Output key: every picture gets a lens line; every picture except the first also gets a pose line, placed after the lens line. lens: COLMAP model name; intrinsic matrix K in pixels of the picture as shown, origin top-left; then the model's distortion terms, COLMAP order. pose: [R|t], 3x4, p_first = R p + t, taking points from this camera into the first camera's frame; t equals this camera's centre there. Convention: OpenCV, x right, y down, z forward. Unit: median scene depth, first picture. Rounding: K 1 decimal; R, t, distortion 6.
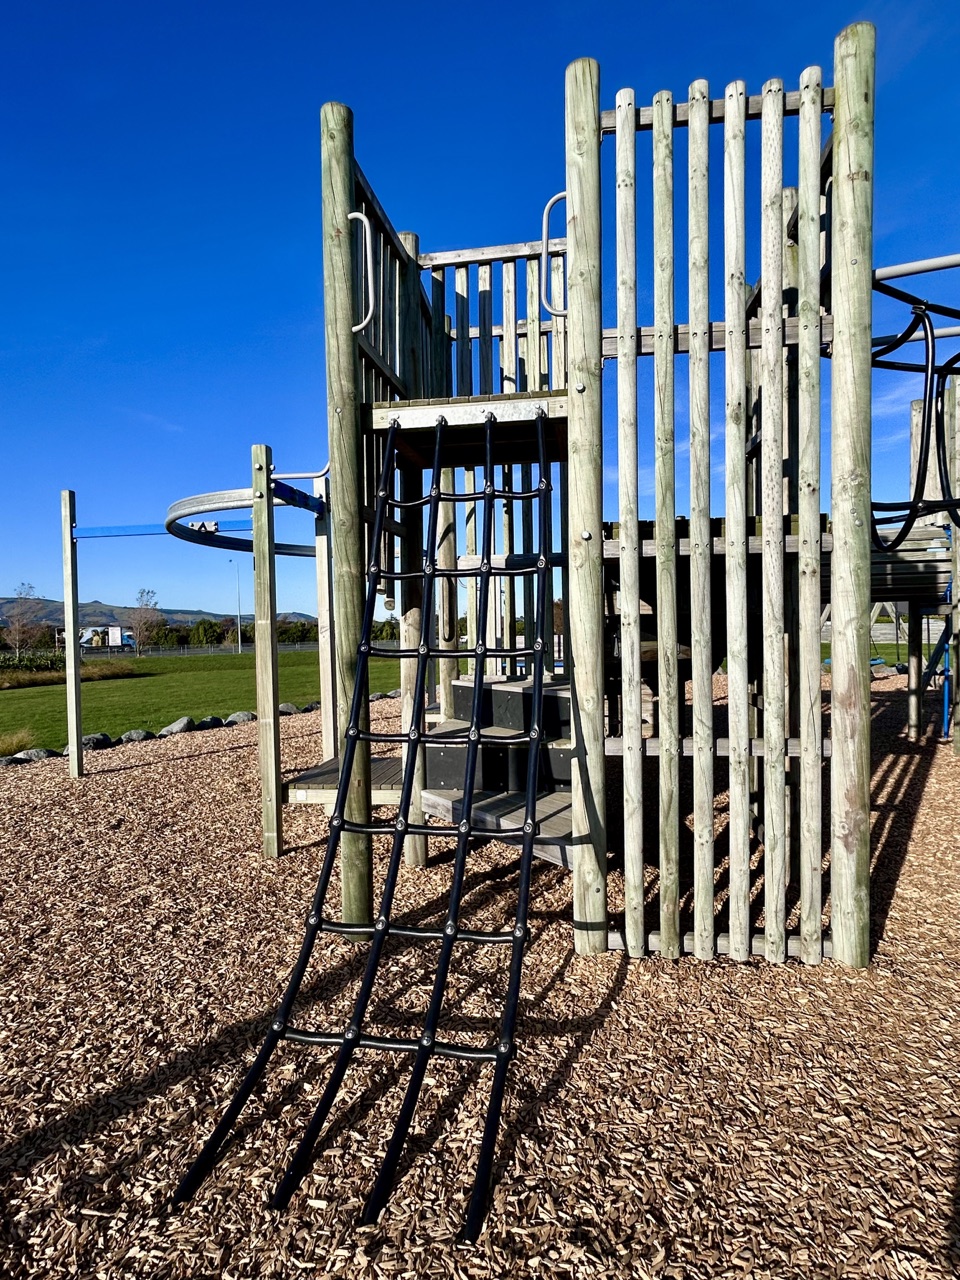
lens RADIAL K [[721.9, 0, 484.3], [0, 721.9, 632.7], [0, 0, 1]] dist [0.012067, -0.000544]
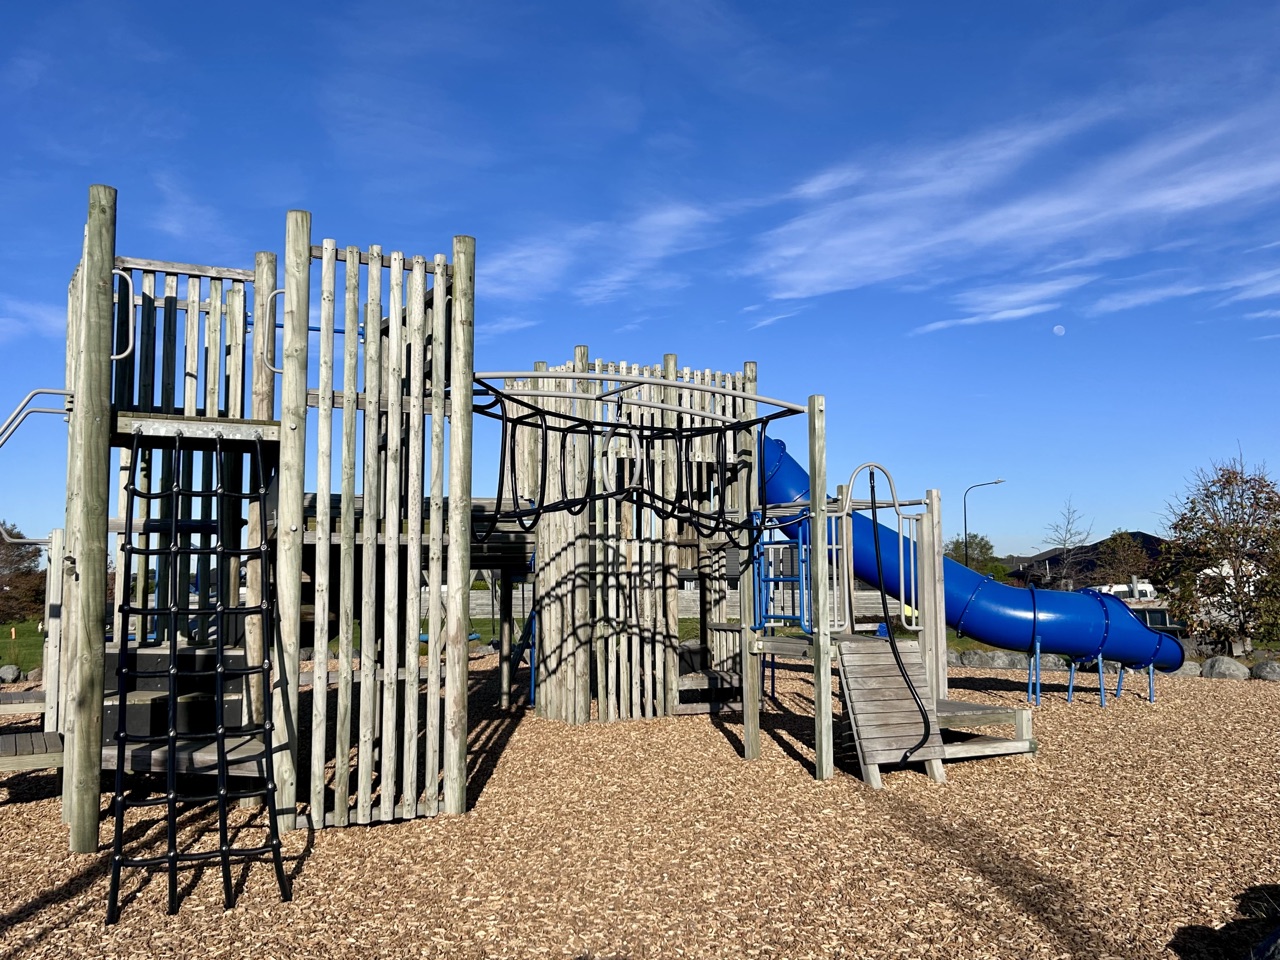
lens RADIAL K [[1208.1, 0, 638.9], [0, 1208.1, 478.3], [0, 0, 1]] dist [0.024840, 0.000000]
pose [[0.808080, 0.058921, 0.586119, -0.627765], [0.002236, 0.994671, -0.103074, 0.013300], [-0.589069, 0.084602, 0.803642, -1.169082]]
